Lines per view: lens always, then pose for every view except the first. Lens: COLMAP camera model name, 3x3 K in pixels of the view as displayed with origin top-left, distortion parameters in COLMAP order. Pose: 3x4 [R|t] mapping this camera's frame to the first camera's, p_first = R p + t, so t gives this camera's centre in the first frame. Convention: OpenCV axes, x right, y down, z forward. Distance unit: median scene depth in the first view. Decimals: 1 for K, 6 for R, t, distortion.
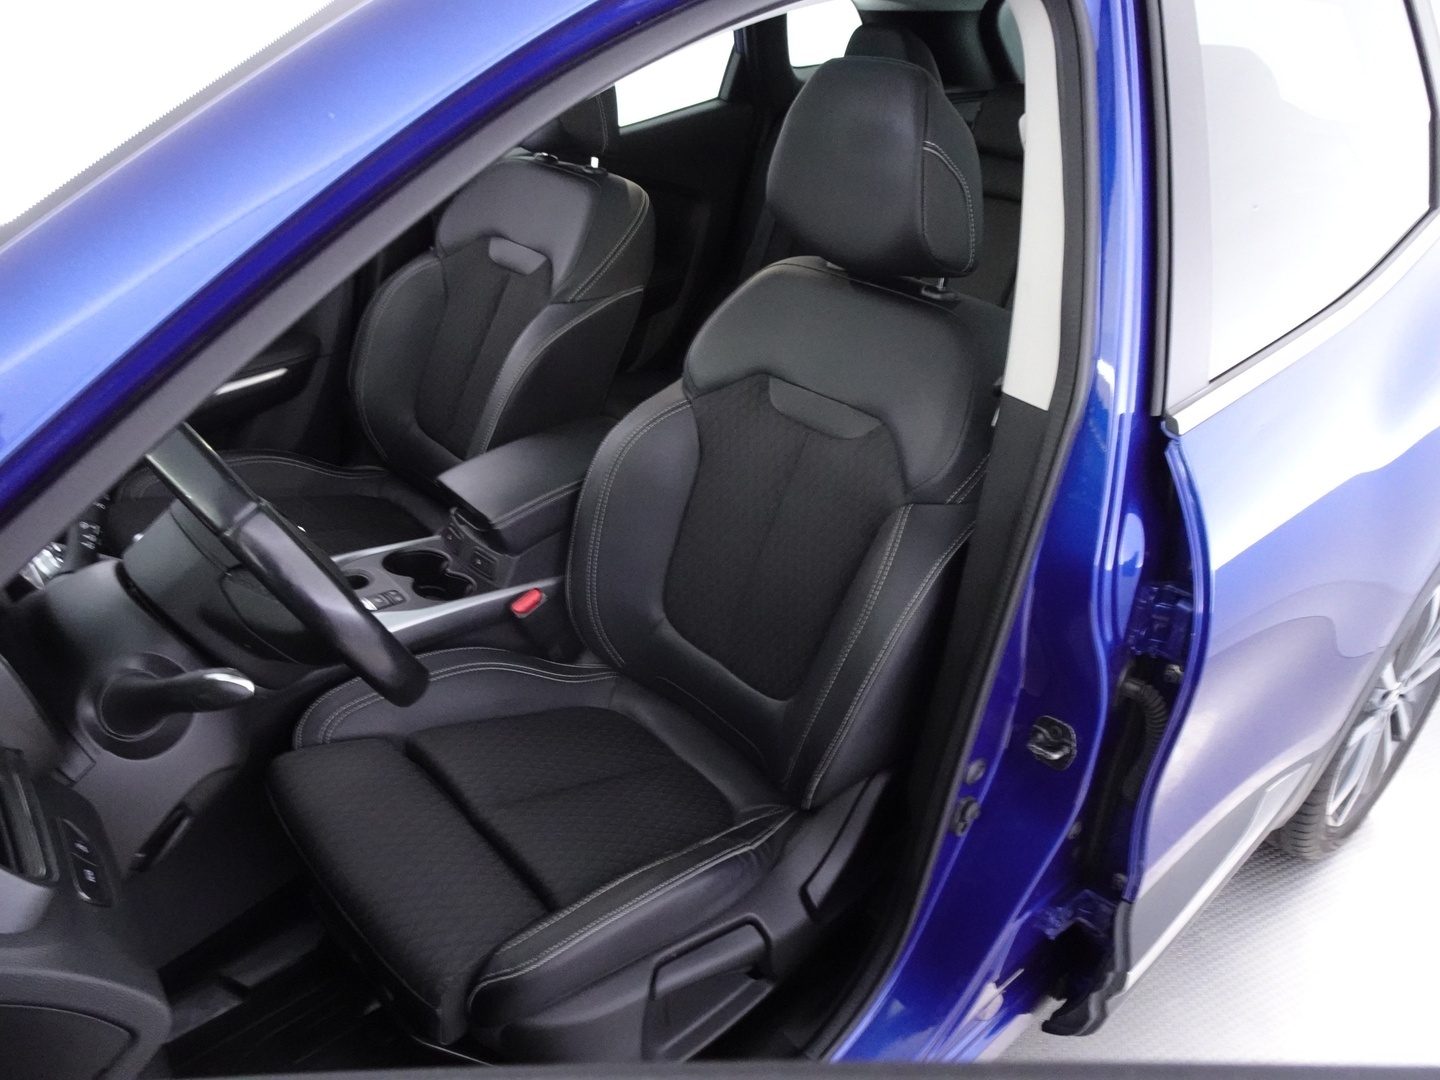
lens RADIAL K [[1027.2, 0, 720.0], [0, 1027.2, 540.0], [0, 0, 1]] dist [0.007747, -0.000482]
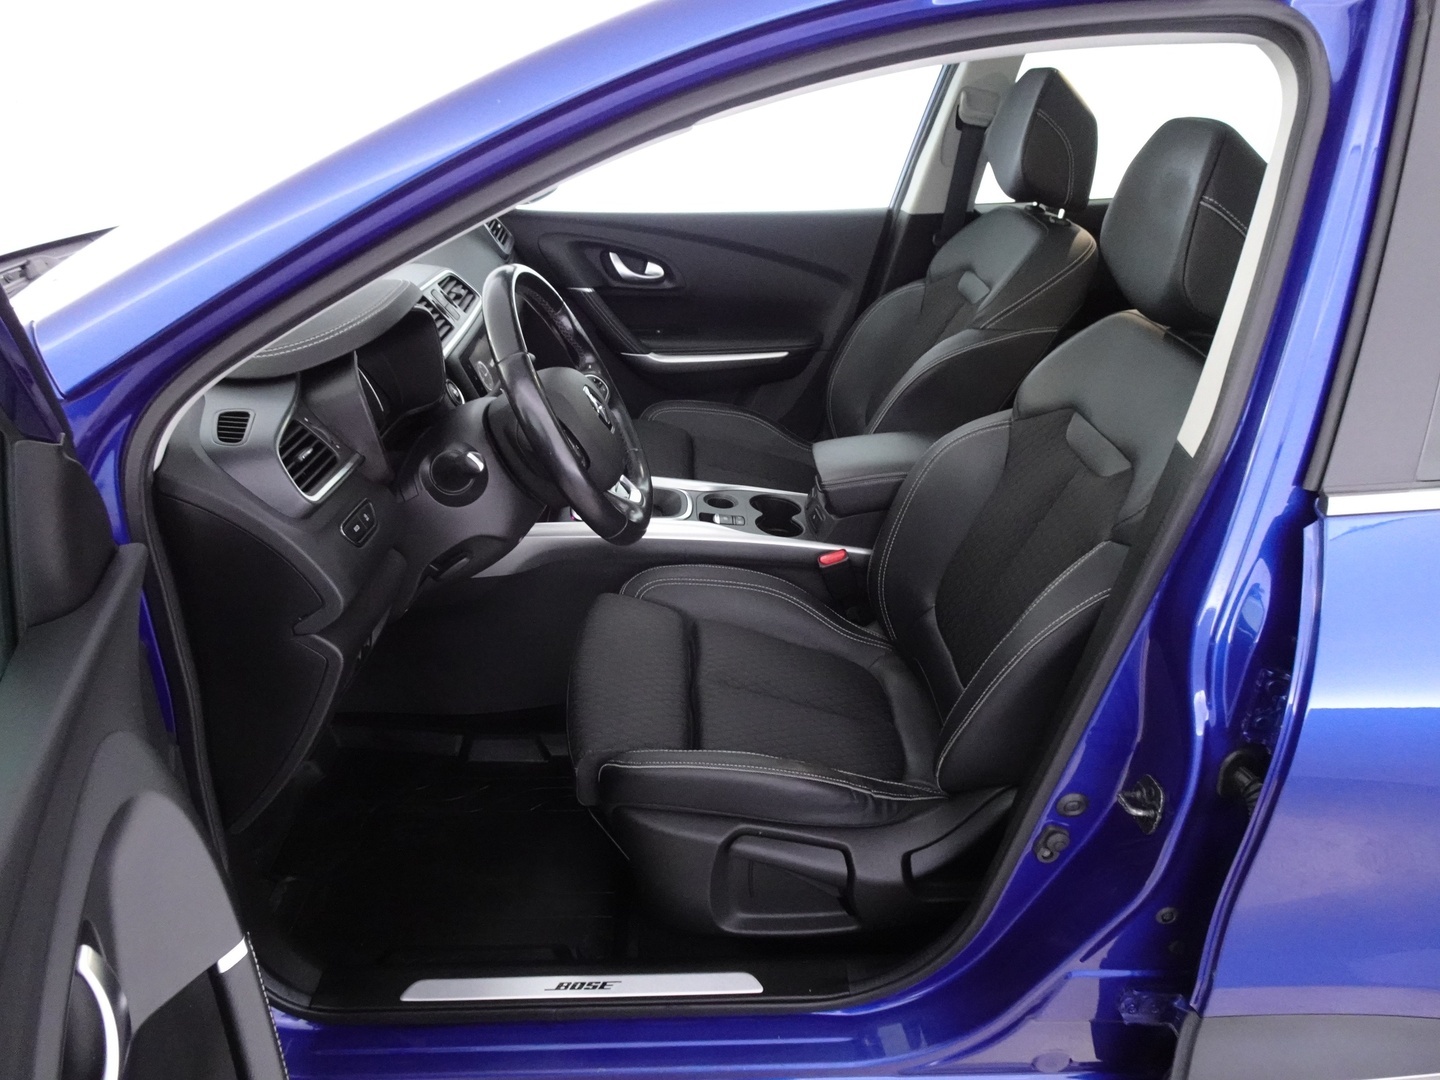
lens RADIAL K [[1027.2, 0, 720.0], [0, 1027.2, 540.0], [0, 0, 1]] dist [0.007747, -0.000482]
pose [[0.780500, 0.279468, -0.559212, 0.389707], [-0.314093, 0.948719, 0.035742, 0.042452], [0.540524, 0.147748, 0.828254, -0.049885]]
